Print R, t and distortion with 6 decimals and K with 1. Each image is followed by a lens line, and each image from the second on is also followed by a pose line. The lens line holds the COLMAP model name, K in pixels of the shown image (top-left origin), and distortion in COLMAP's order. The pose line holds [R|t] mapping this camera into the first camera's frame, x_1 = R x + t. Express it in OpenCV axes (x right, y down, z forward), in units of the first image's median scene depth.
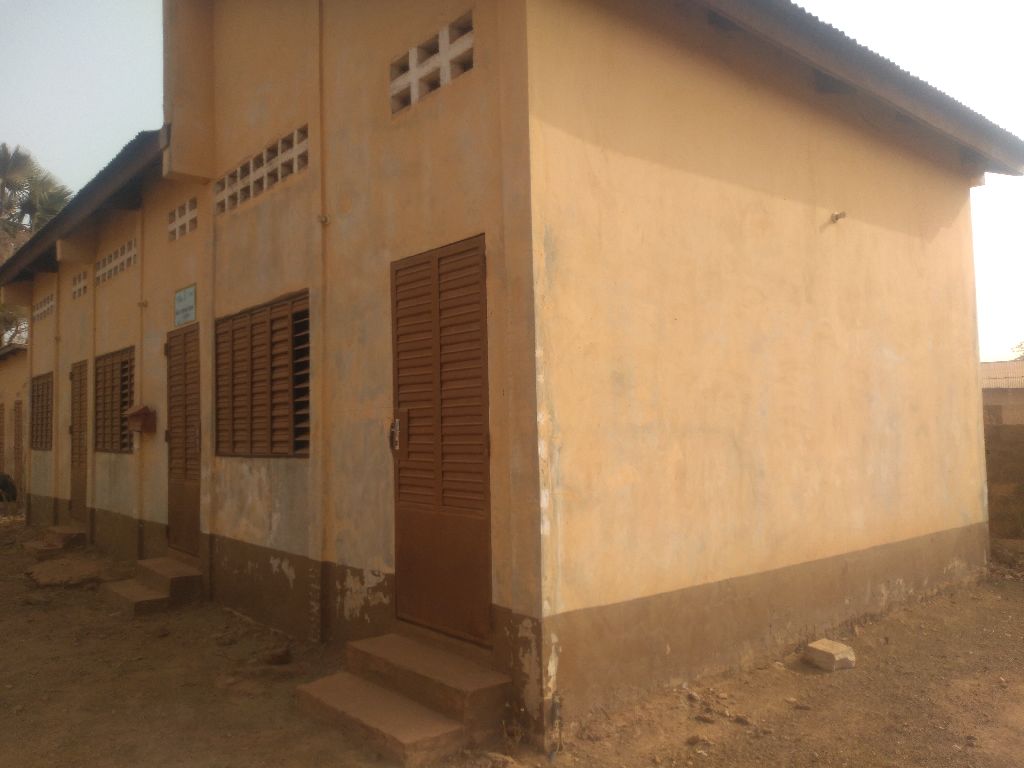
lens RADIAL K [[776.4, 0, 512.0], [0, 776.4, 384.0], [0, 0, 1]] dist [0.109782, -0.149246]
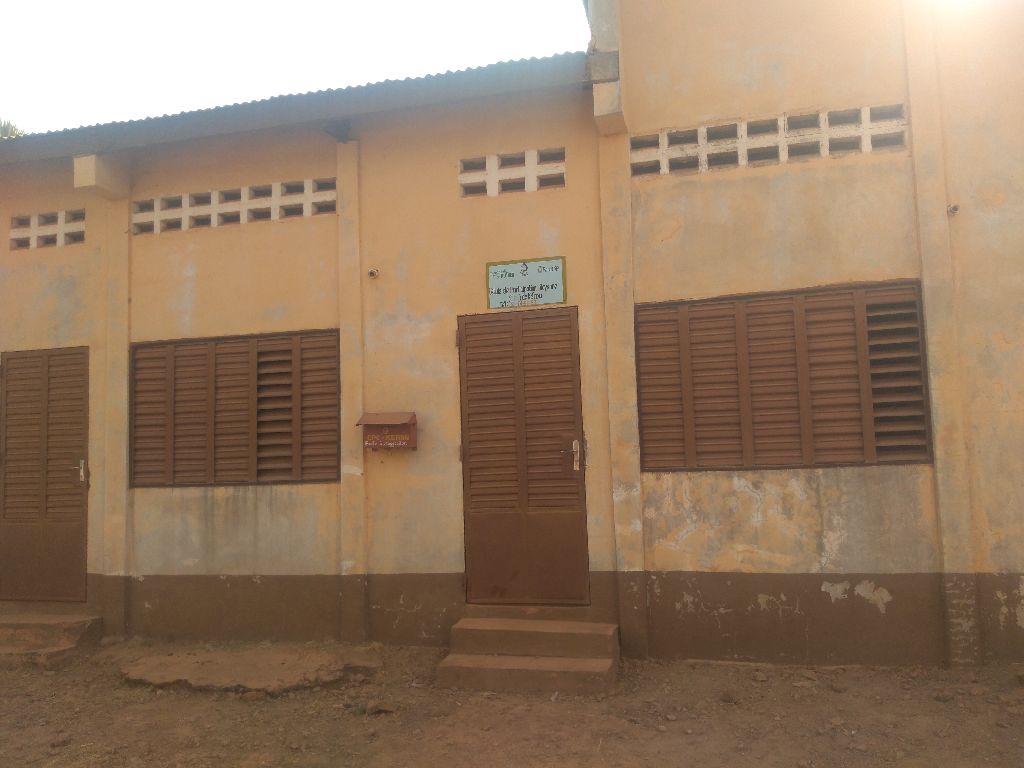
lens RADIAL K [[776.4, 0, 512.0], [0, 776.4, 384.0], [0, 0, 1]] dist [0.109782, -0.149246]
pose [[0.804515, 0.040910, 0.592521, -1.099752], [-0.009403, 0.998377, -0.056165, 0.053865], [-0.593857, 0.039614, 0.803595, 0.498691]]
